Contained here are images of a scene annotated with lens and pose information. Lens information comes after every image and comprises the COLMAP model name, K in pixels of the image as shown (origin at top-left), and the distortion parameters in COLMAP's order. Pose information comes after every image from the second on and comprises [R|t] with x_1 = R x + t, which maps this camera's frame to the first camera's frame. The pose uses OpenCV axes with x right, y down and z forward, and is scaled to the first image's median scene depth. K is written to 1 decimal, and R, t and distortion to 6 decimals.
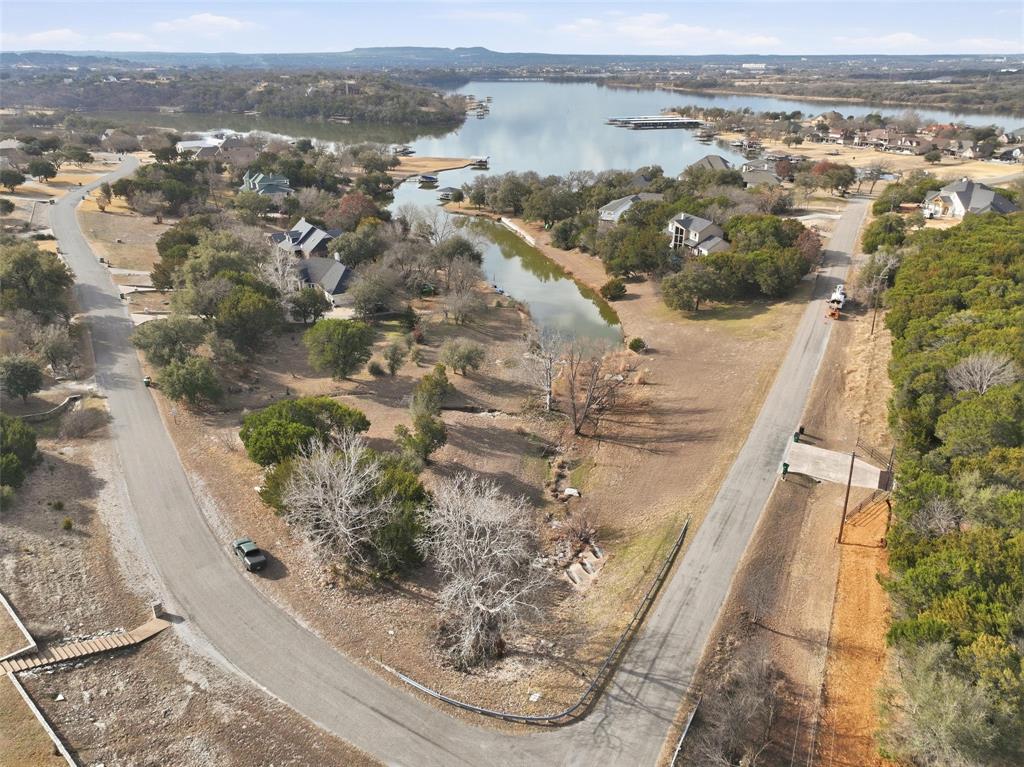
lens RADIAL K [[724.1, 0, 512.0], [0, 724.1, 383.5], [0, 0, 1]] dist [-0.003466, 0.021415]
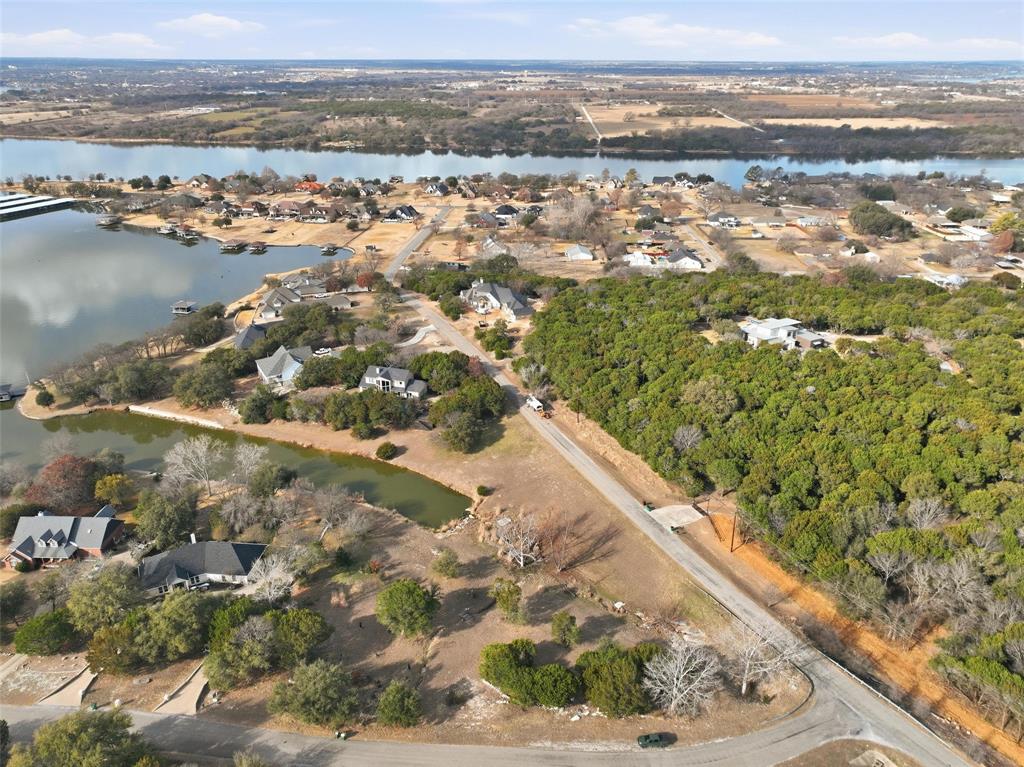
lens RADIAL K [[724.1, 0, 512.0], [0, 724.1, 383.5], [0, 0, 1]] dist [-0.003466, 0.021415]
pose [[0.591601, -0.334689, 0.733479, -0.559108], [0.331470, 0.930287, 0.157140, -0.333841], [-0.734940, 0.150162, 0.661298, 0.007235]]
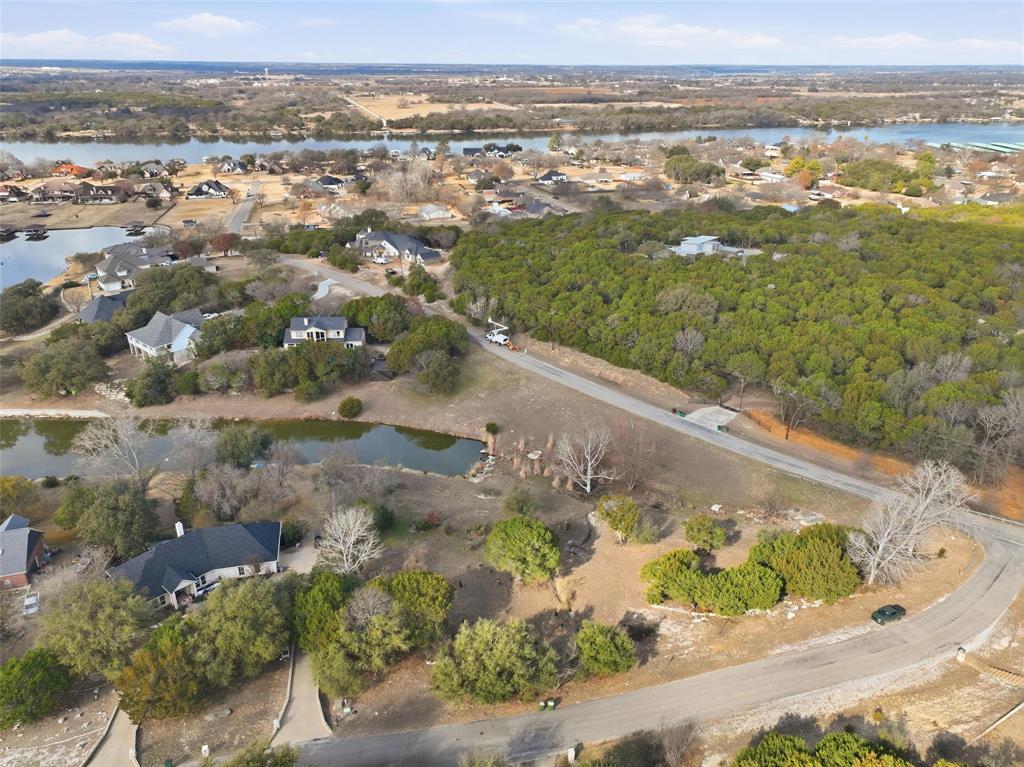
lens RADIAL K [[724.1, 0, 512.0], [0, 724.1, 383.5], [0, 0, 1]] dist [-0.003466, 0.021415]
pose [[0.293328, -0.388975, 0.873302, -0.619595], [0.389099, 0.882976, 0.262592, -0.313195], [-0.873247, 0.262776, 0.410352, 0.351174]]
